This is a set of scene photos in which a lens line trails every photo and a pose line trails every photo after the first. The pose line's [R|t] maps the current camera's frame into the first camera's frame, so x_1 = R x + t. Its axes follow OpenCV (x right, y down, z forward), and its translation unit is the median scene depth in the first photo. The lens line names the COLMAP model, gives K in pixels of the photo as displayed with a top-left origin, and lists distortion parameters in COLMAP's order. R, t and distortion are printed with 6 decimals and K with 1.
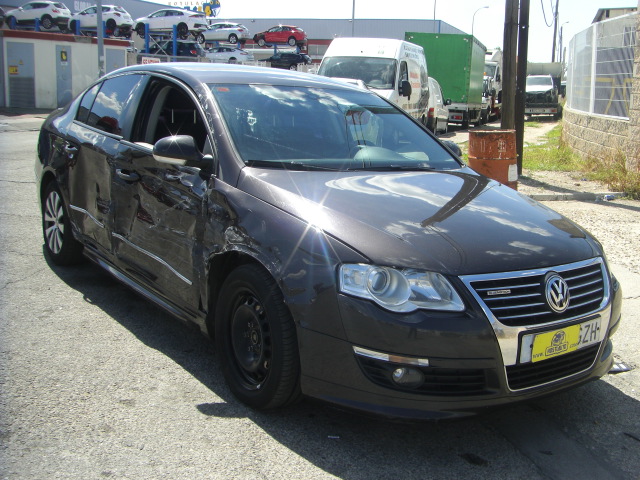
lens RADIAL K [[772.2, 0, 373.6], [0, 772.2, 239.6], [0, 0, 1]] dist [-0.140186, 0.031136]
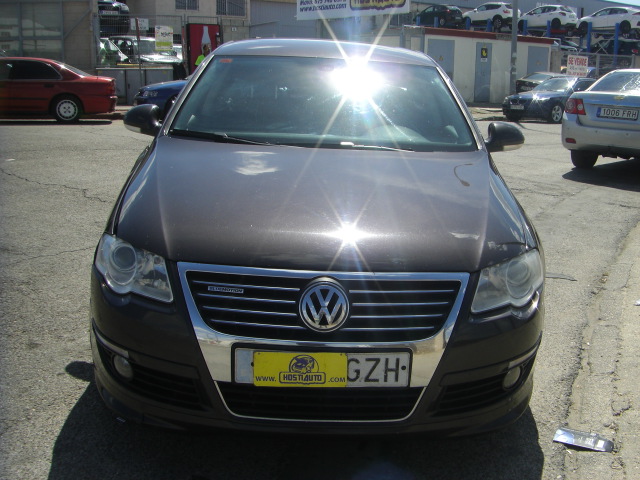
lens RADIAL K [[766.8, 0, 374.1], [0, 766.8, 247.8], [0, 0, 1]] dist [-0.177470, 0.205631]
pose [[0.817001, 0.111425, -0.565769, 0.669511], [-0.106451, 0.993433, 0.041931, -0.022814], [0.566726, 0.025969, 0.823497, 0.391062]]
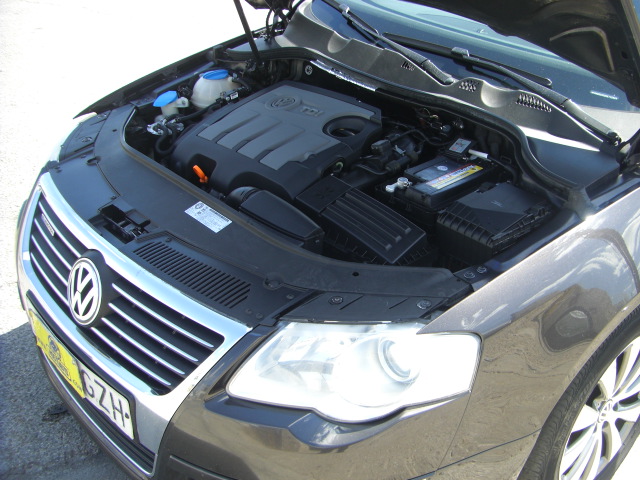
lens RADIAL K [[772.2, 0, 373.6], [0, 772.2, 239.6], [0, 0, 1]] dist [-0.140186, 0.031136]
pose [[0.093140, 0.432824, -0.896654, 0.710052], [-0.219717, 0.887302, 0.405486, -0.225056], [0.971107, 0.159243, 0.177742, 1.055841]]
